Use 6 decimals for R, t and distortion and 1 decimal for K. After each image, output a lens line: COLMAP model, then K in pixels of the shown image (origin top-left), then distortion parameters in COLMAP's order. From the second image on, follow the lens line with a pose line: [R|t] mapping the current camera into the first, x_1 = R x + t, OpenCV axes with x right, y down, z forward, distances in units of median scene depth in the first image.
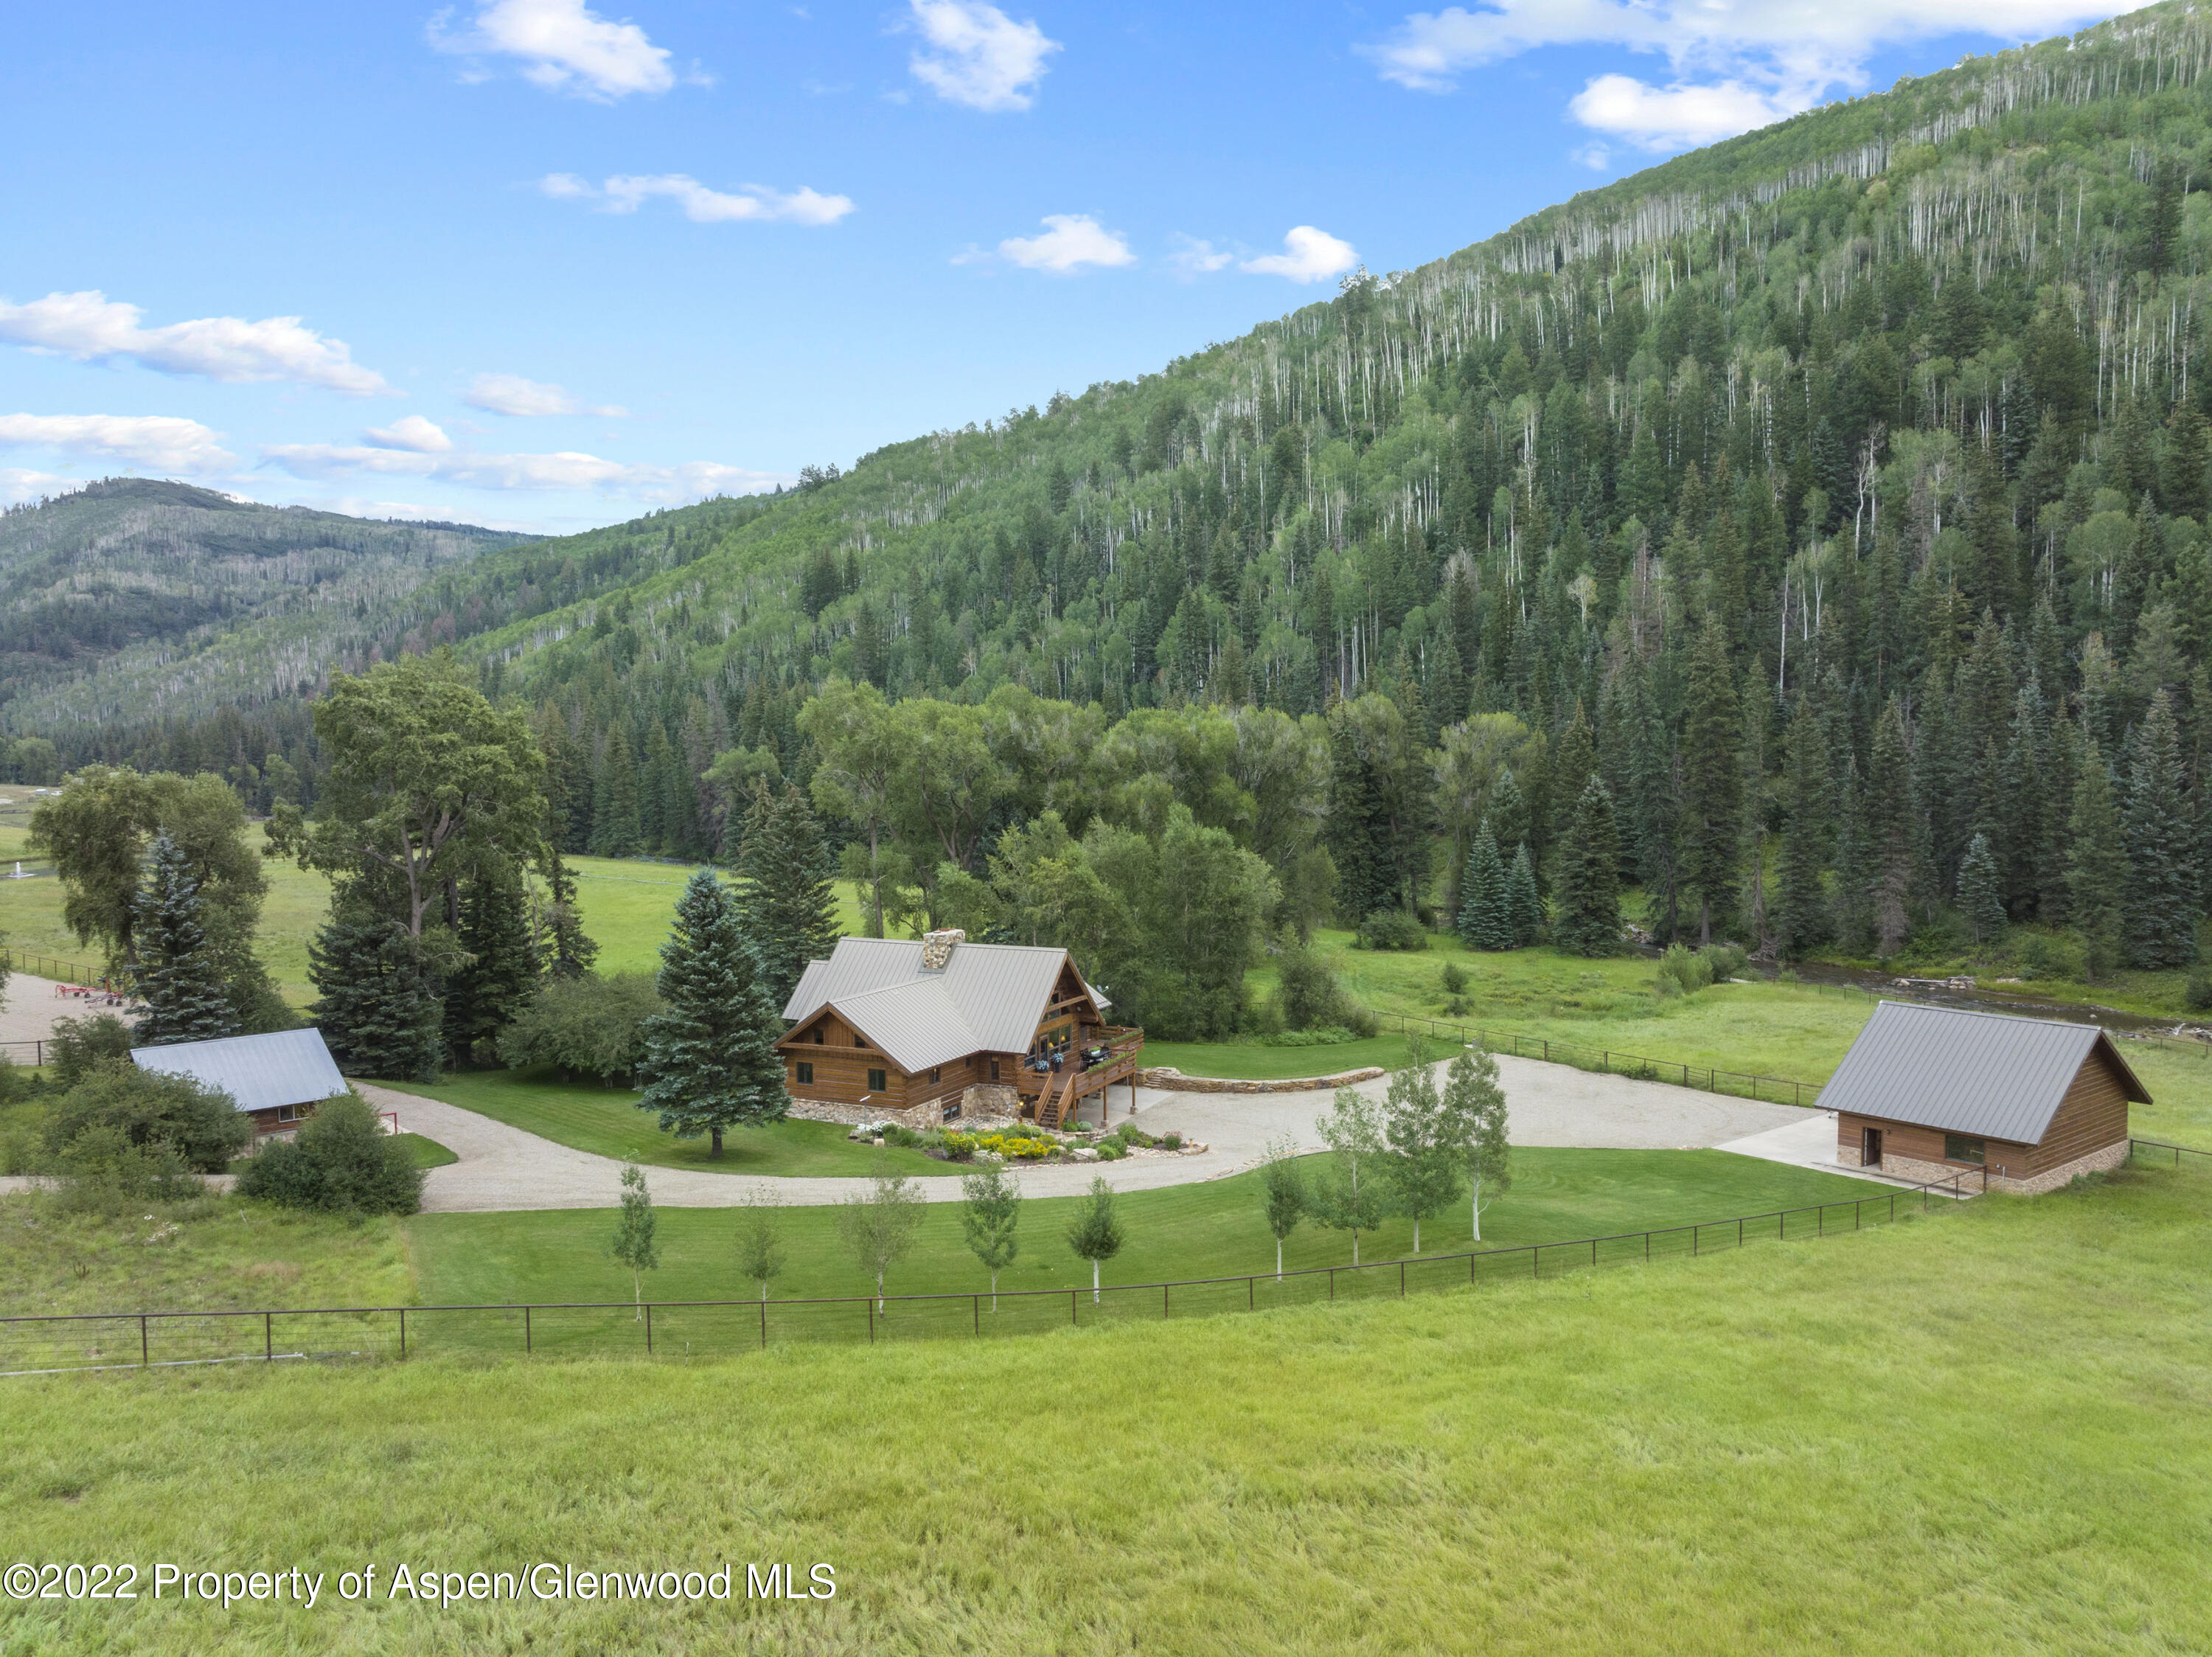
lens RADIAL K [[1562.3, 0, 1106.4], [0, 1562.3, 878.6], [0, 0, 1]] dist [-0.120270, 0.082243]
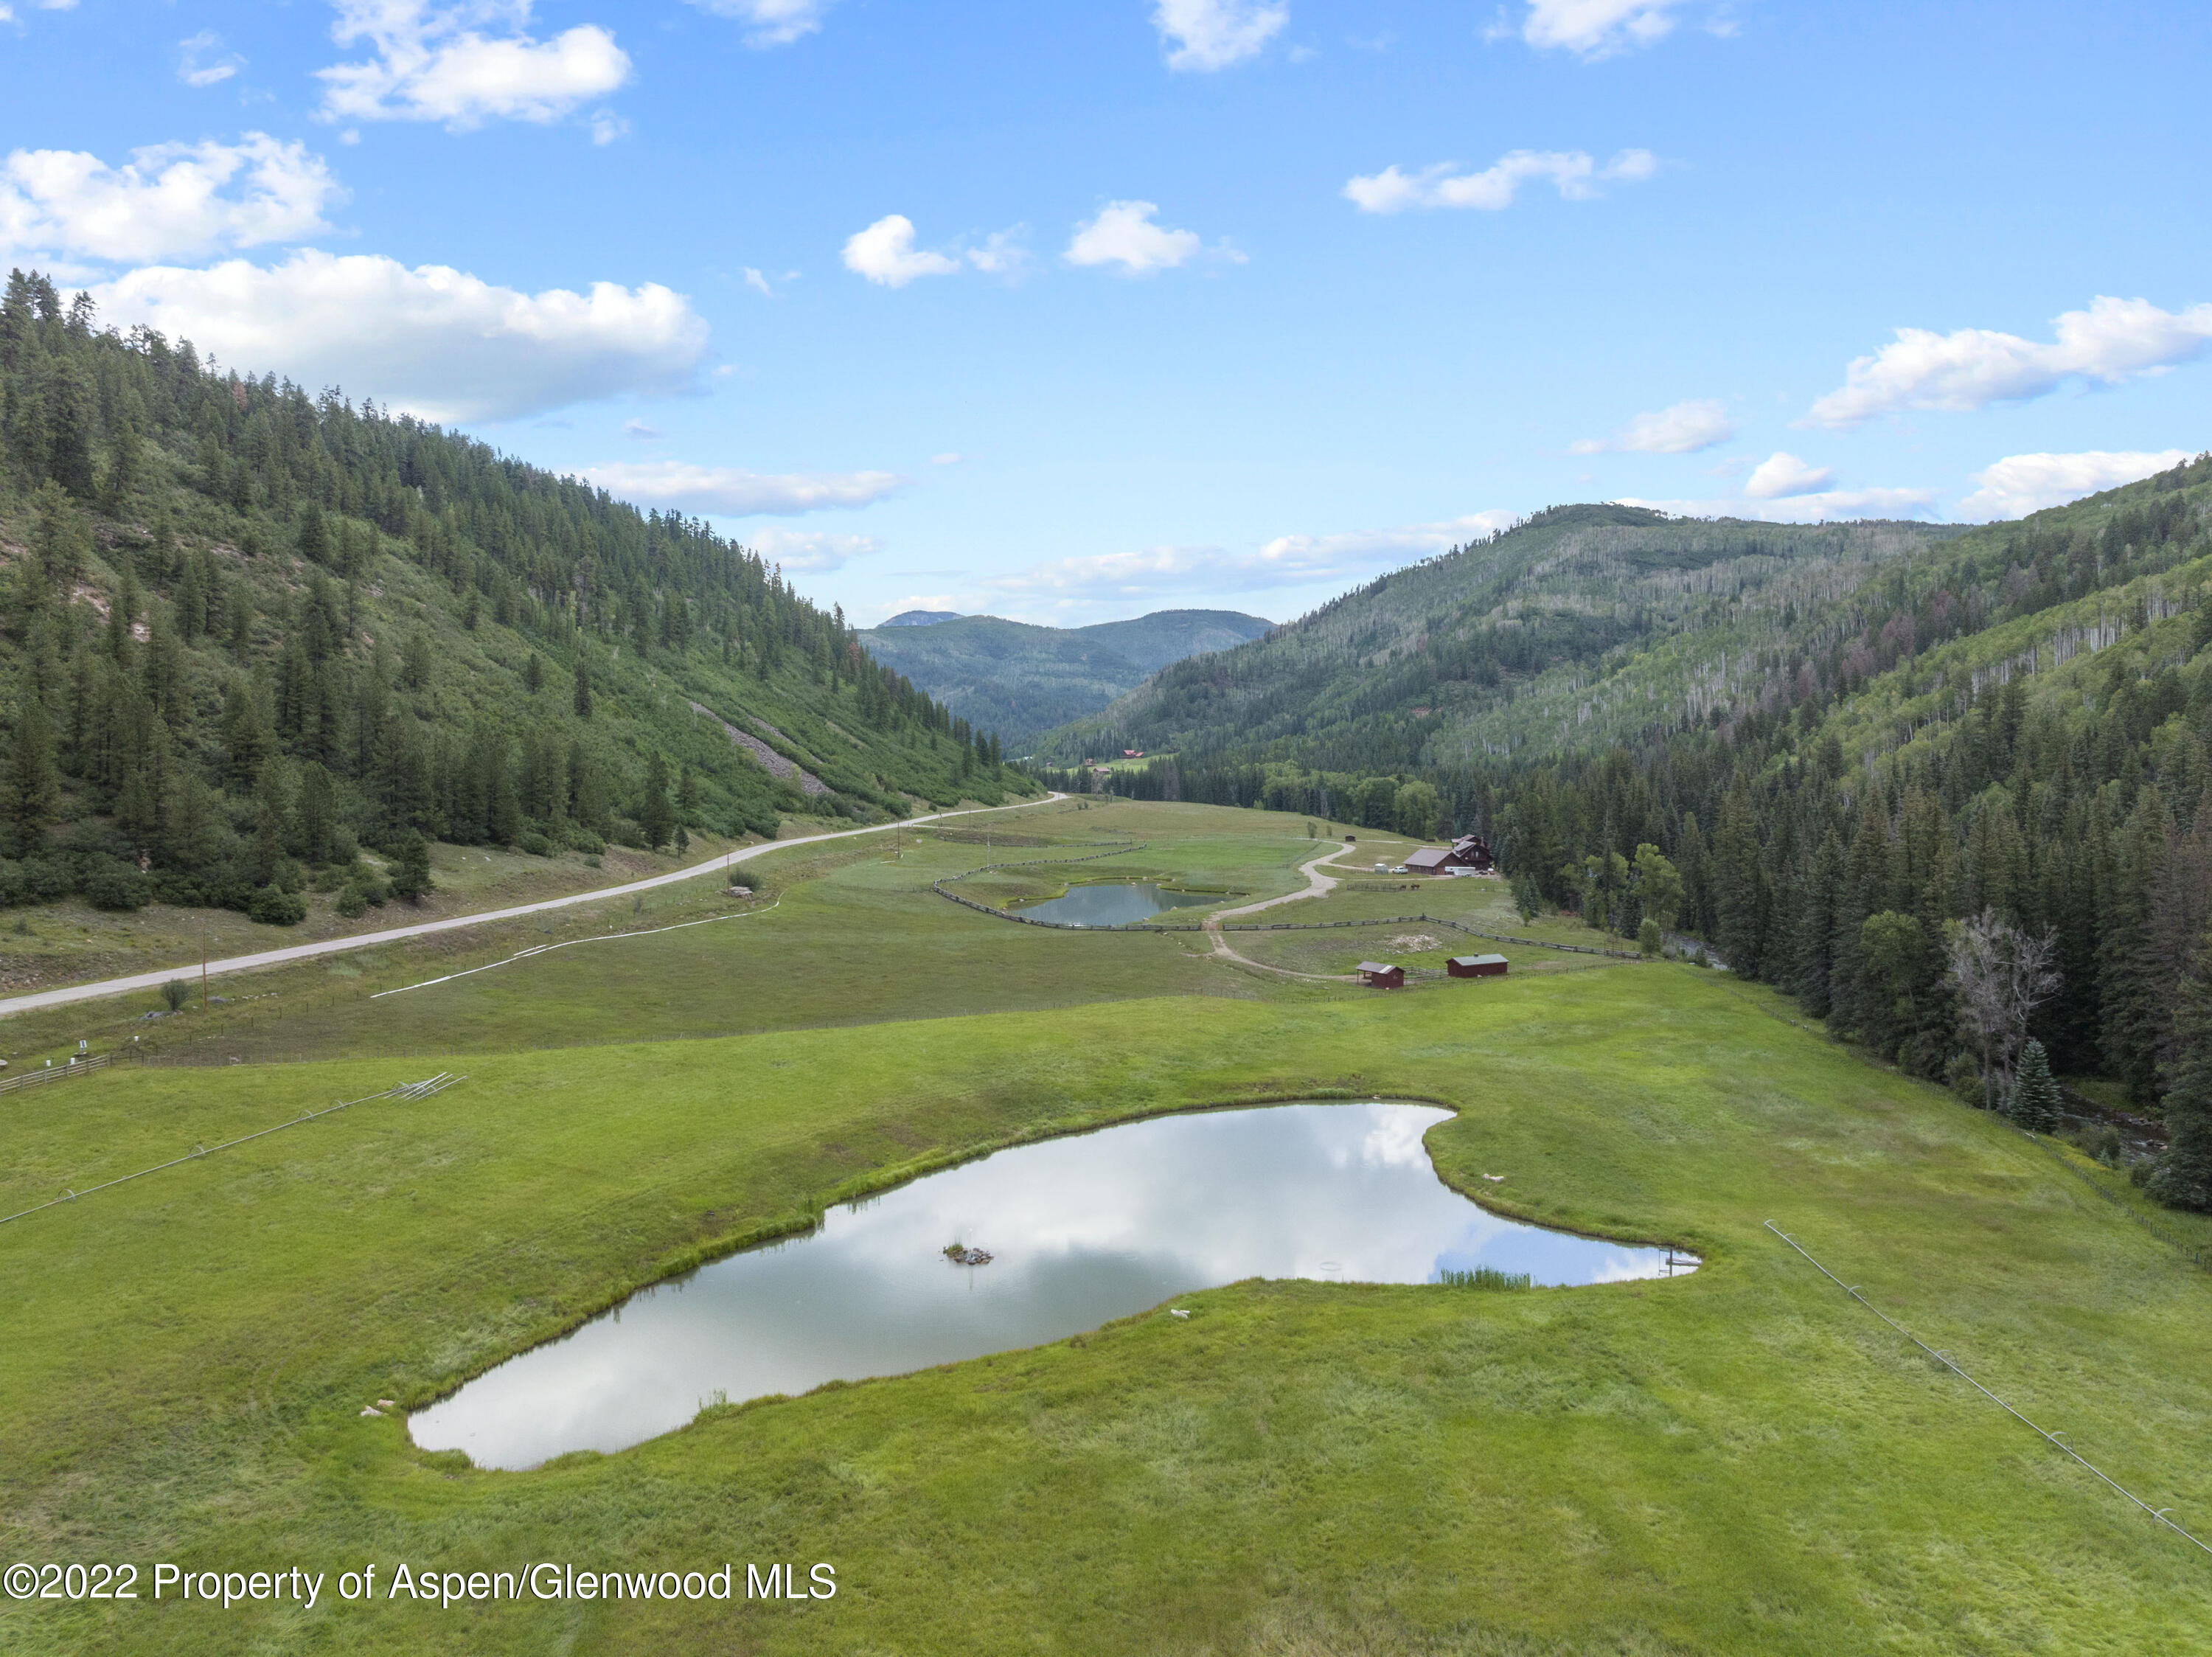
lens RADIAL K [[1562.3, 0, 1106.4], [0, 1562.3, 878.6], [0, 0, 1]] dist [-0.120270, 0.082243]
pose [[0.645883, 0.047996, -0.761926, -0.073790], [-0.052832, 0.998439, 0.018109, -0.024810], [0.761606, 0.028558, 0.647411, 0.149456]]
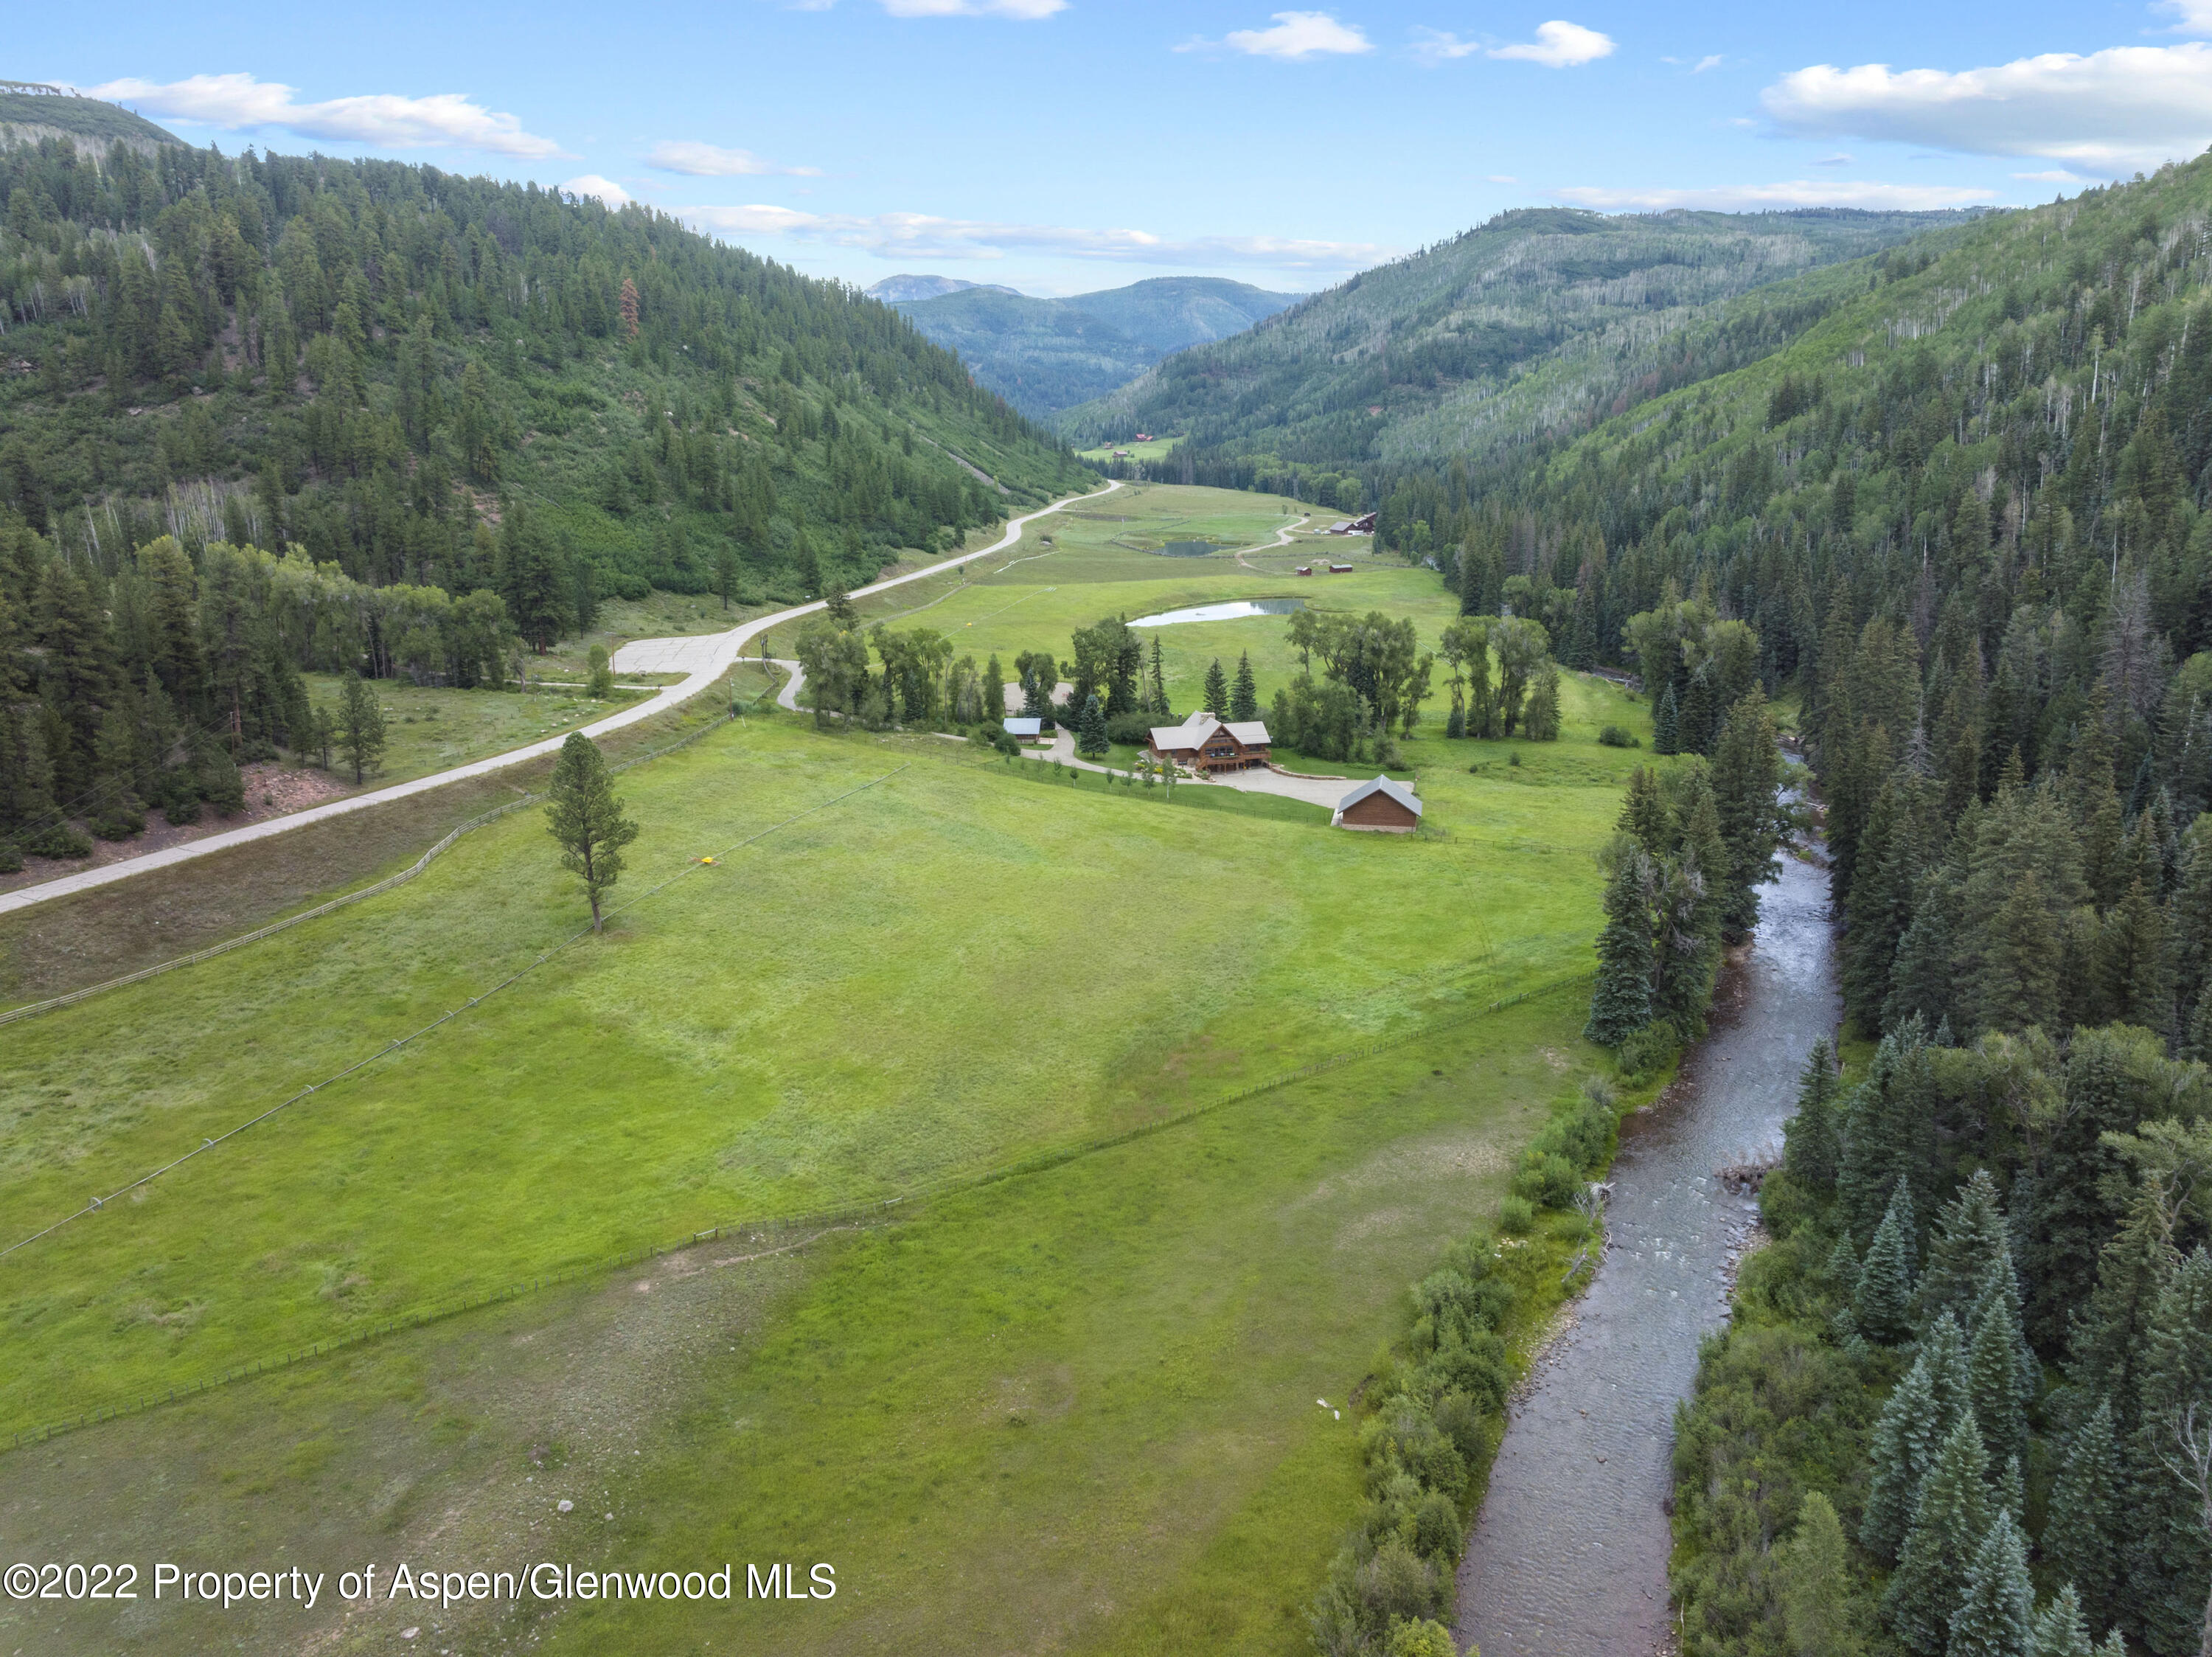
lens RADIAL K [[1530.0, 0, 1106.0], [0, 1530.0, 828.5], [0, 0, 1]] dist [-0.056673, -0.000388]
pose [[0.652888, 0.178703, -0.736073, 0.149088], [-0.042998, 0.978948, 0.199529, -0.026038], [0.756233, -0.098620, 0.646827, -0.087414]]
